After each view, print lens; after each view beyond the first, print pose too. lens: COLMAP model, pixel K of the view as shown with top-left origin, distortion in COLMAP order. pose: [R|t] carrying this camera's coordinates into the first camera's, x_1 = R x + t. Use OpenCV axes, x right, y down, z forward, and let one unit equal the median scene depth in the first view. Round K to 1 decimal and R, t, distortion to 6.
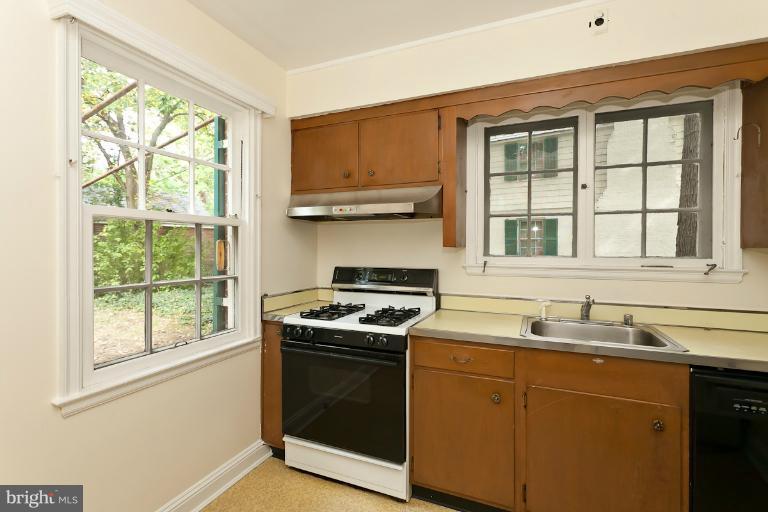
lens RADIAL K [[359.4, 0, 383.6], [0, 359.4, 247.5], [0, 0, 1]] dist [0.000991, -0.000206]
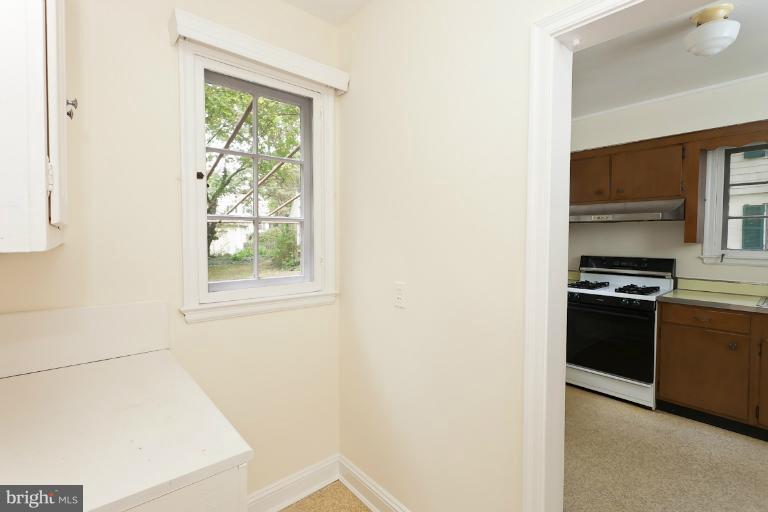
lens RADIAL K [[359.4, 0, 383.6], [0, 359.4, 247.5], [0, 0, 1]] dist [0.000991, -0.000206]
pose [[0.899028, 0.013934, -0.437669, -0.287088], [-0.000476, 0.999524, 0.030845, -0.027205], [0.437890, -0.027523, 0.898607, -0.804763]]
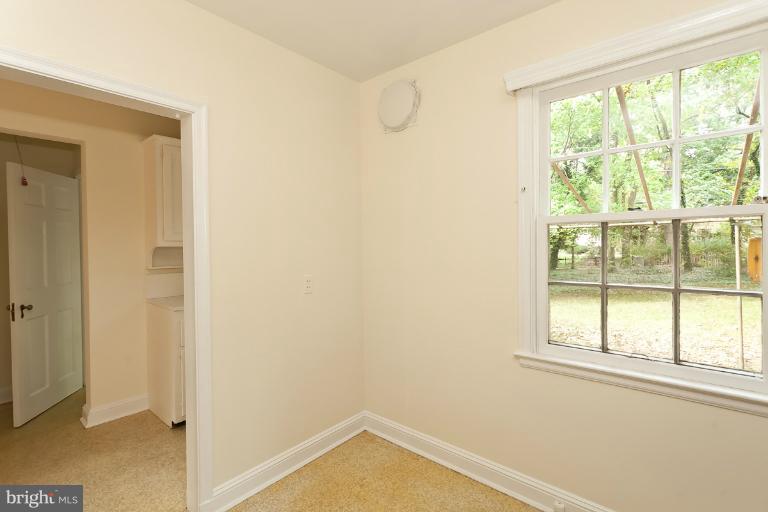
lens RADIAL K [[359.4, 0, 383.6], [0, 359.4, 247.5], [0, 0, 1]] dist [0.000991, -0.000206]
pose [[-0.301066, 0.006619, -0.953580, 0.439529], [0.006611, 0.999966, 0.004854, -0.008291], [0.953580, -0.004843, -0.301100, 0.617421]]
